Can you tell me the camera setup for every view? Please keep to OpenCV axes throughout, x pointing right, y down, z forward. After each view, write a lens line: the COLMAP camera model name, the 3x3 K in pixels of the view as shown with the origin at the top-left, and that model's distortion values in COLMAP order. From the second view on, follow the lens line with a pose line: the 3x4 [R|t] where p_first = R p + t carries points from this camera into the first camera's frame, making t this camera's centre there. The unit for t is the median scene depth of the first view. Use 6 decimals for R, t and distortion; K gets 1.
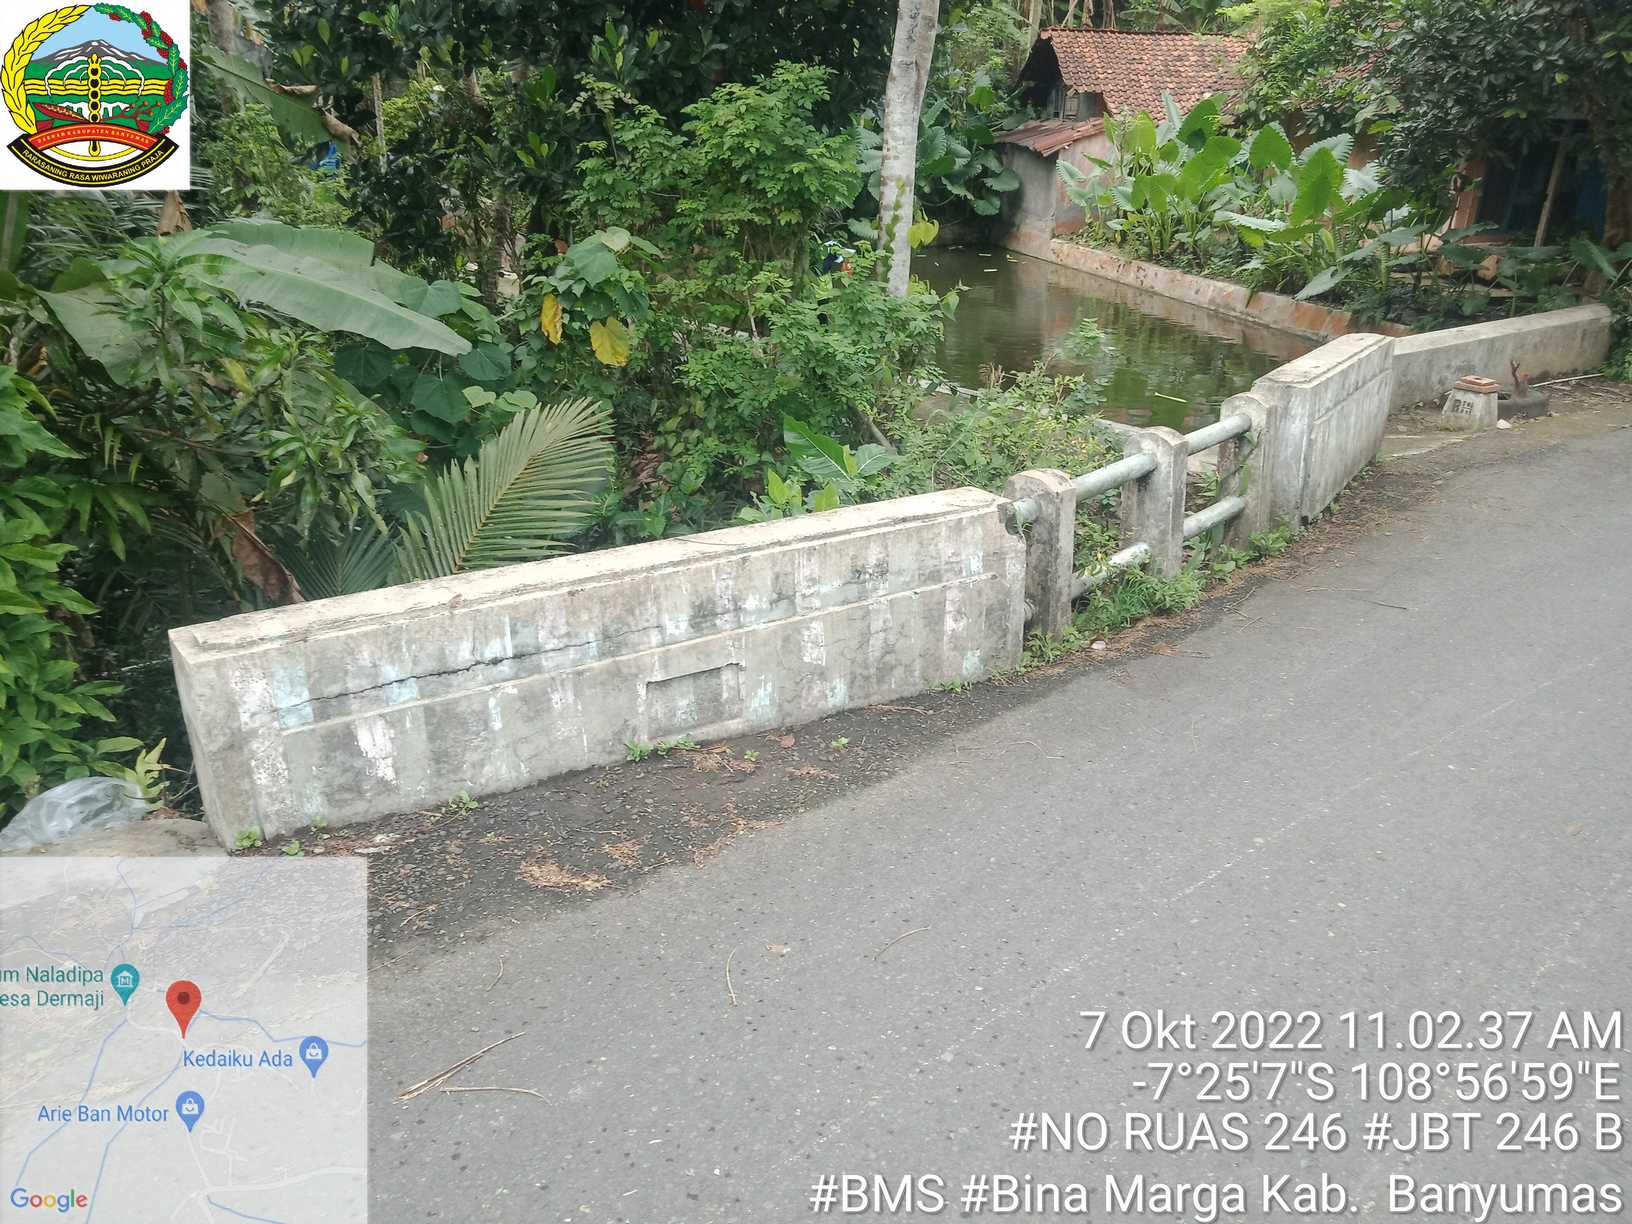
lens RADIAL K [[1218.9, 0, 816.0], [0, 1218.9, 612.0], [0, 0, 1]] dist [0.026228, -0.002706]
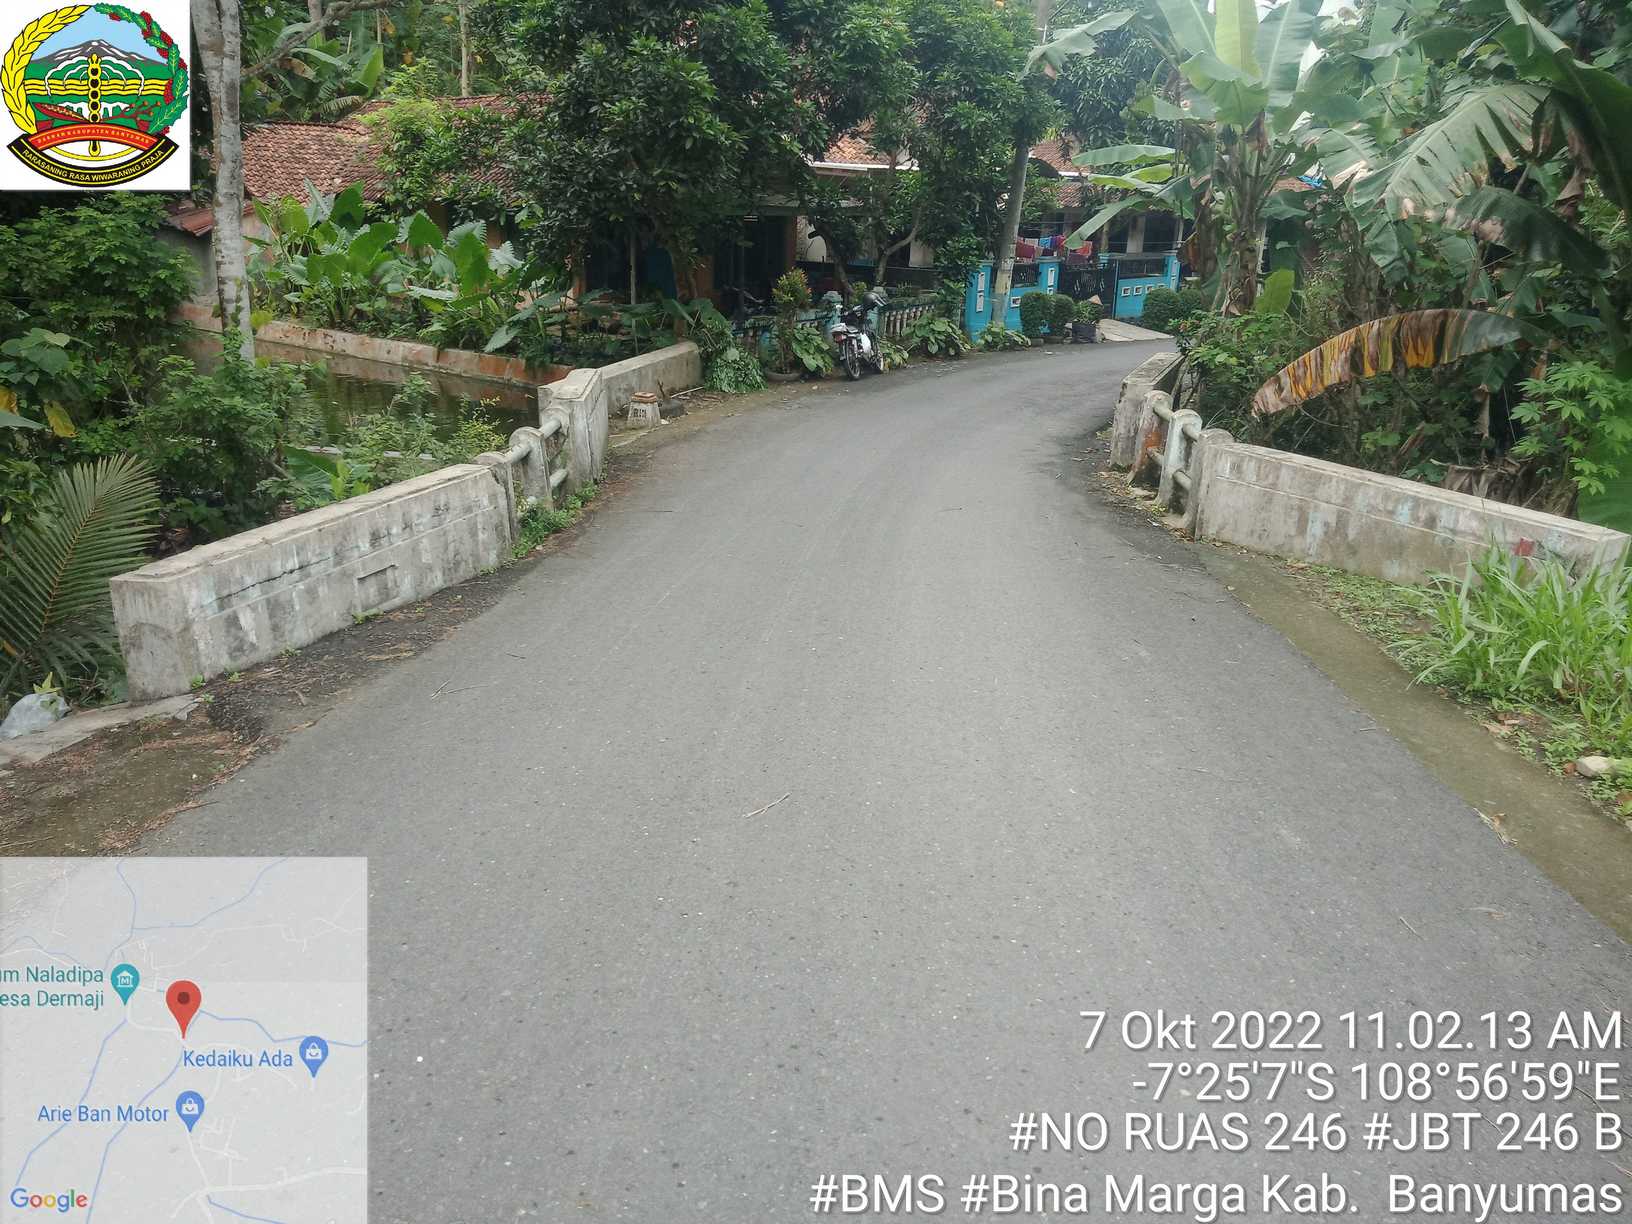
lens RADIAL K [[1218.9, 0, 816.0], [0, 1218.9, 612.0], [0, 0, 1]] dist [0.026228, -0.002706]
pose [[0.774836, -0.201094, 0.599325, -0.325467], [0.228115, 0.973121, 0.031597, 0.093655], [-0.589570, 0.112233, 0.799882, -0.384830]]
